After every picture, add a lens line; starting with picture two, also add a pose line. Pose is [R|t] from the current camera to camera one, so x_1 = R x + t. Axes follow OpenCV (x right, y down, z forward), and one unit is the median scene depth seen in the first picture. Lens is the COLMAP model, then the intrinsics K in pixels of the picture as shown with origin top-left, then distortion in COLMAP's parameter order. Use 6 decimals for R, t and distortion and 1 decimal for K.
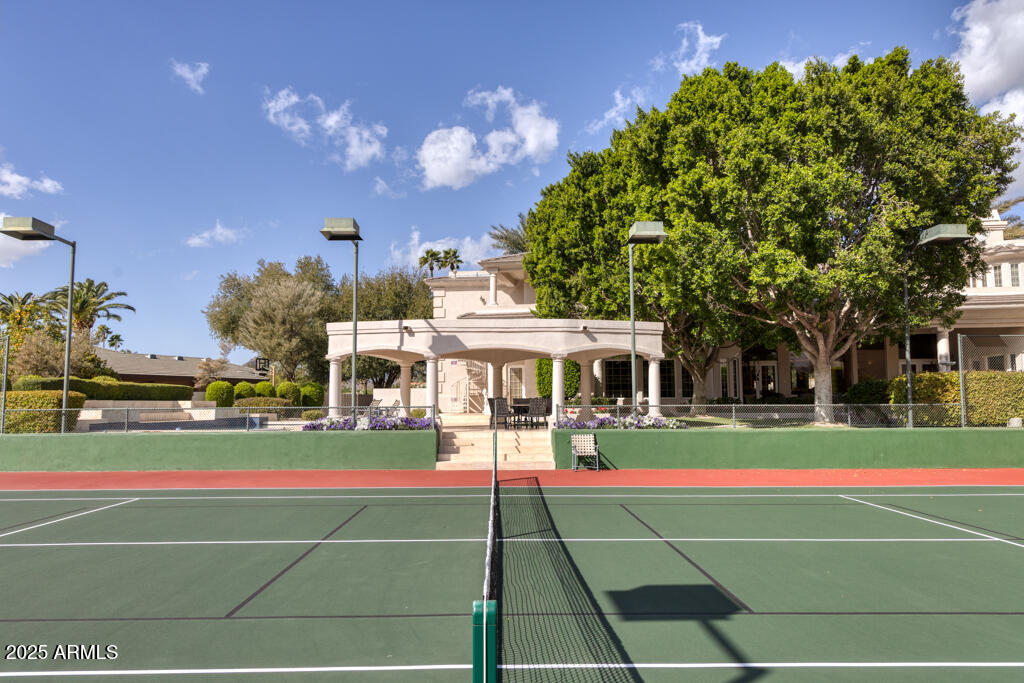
lens RADIAL K [[674.6, 0, 512.0], [0, 674.6, 341.5], [0, 0, 1]] dist [-0.000500, 0.001179]
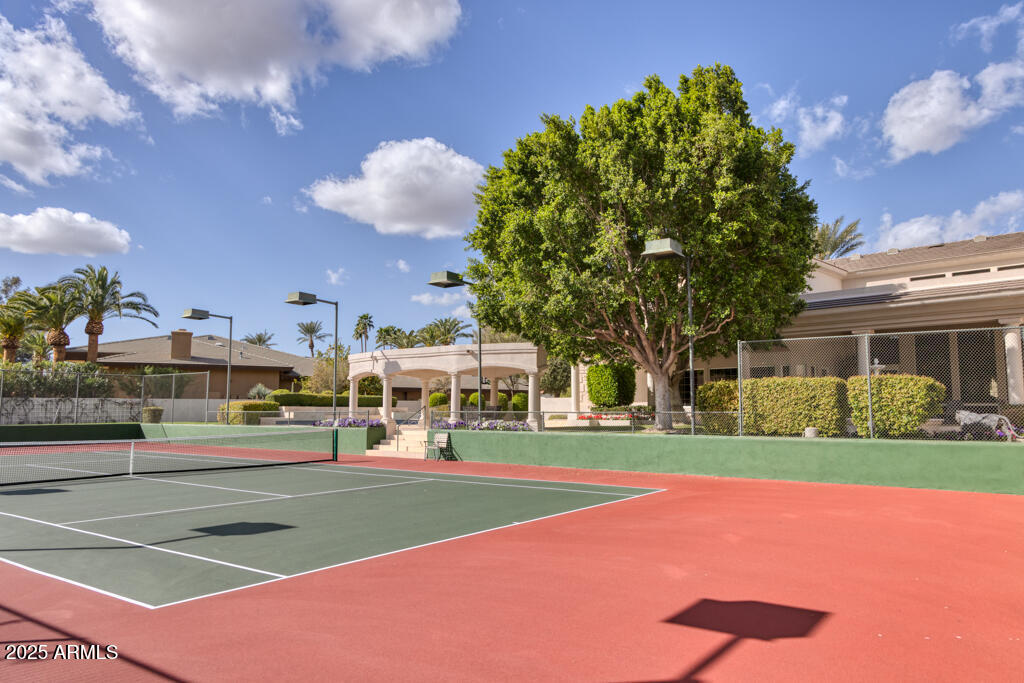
lens RADIAL K [[729.8, 0, 511.4], [0, 729.8, 359.0], [0, 0, 1]] dist [0.001477, 0.001392]
pose [[0.780341, -0.039338, -0.624116, 0.102896], [0.046215, 0.998918, -0.005179, 0.000629], [0.623644, -0.024802, 0.781315, -0.002906]]
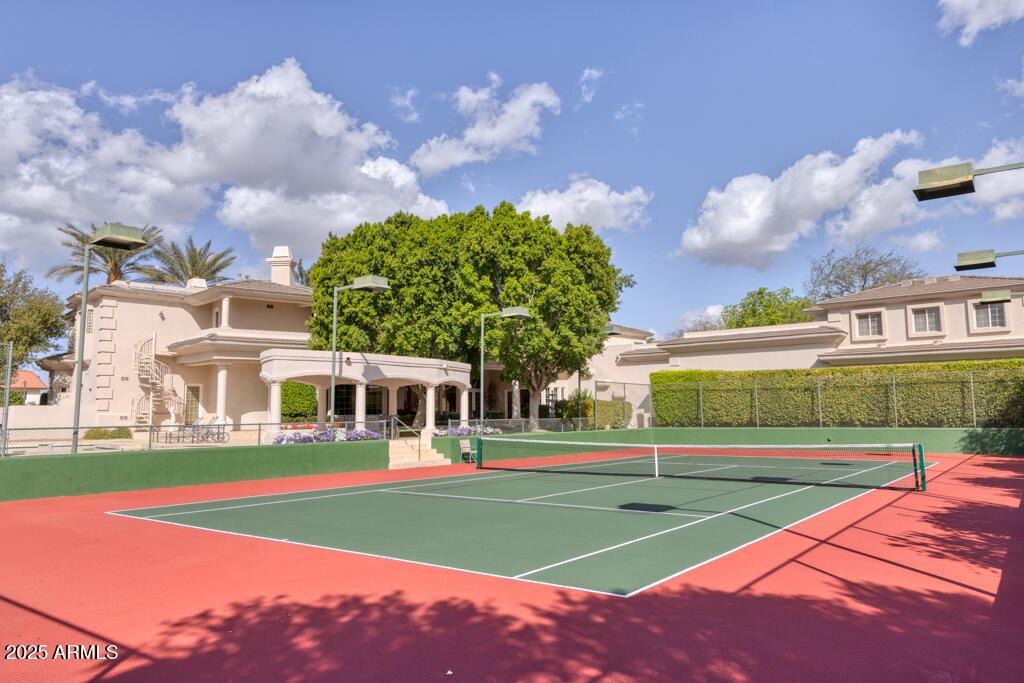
lens RADIAL K [[674.6, 0, 512.0], [0, 674.6, 341.5], [0, 0, 1]] dist [-0.000500, 0.001179]
pose [[0.631246, 0.083482, 0.771076, -0.091309], [-0.060466, 0.996461, -0.058383, 0.000350], [-0.773222, -0.009770, 0.634060, -0.001817]]
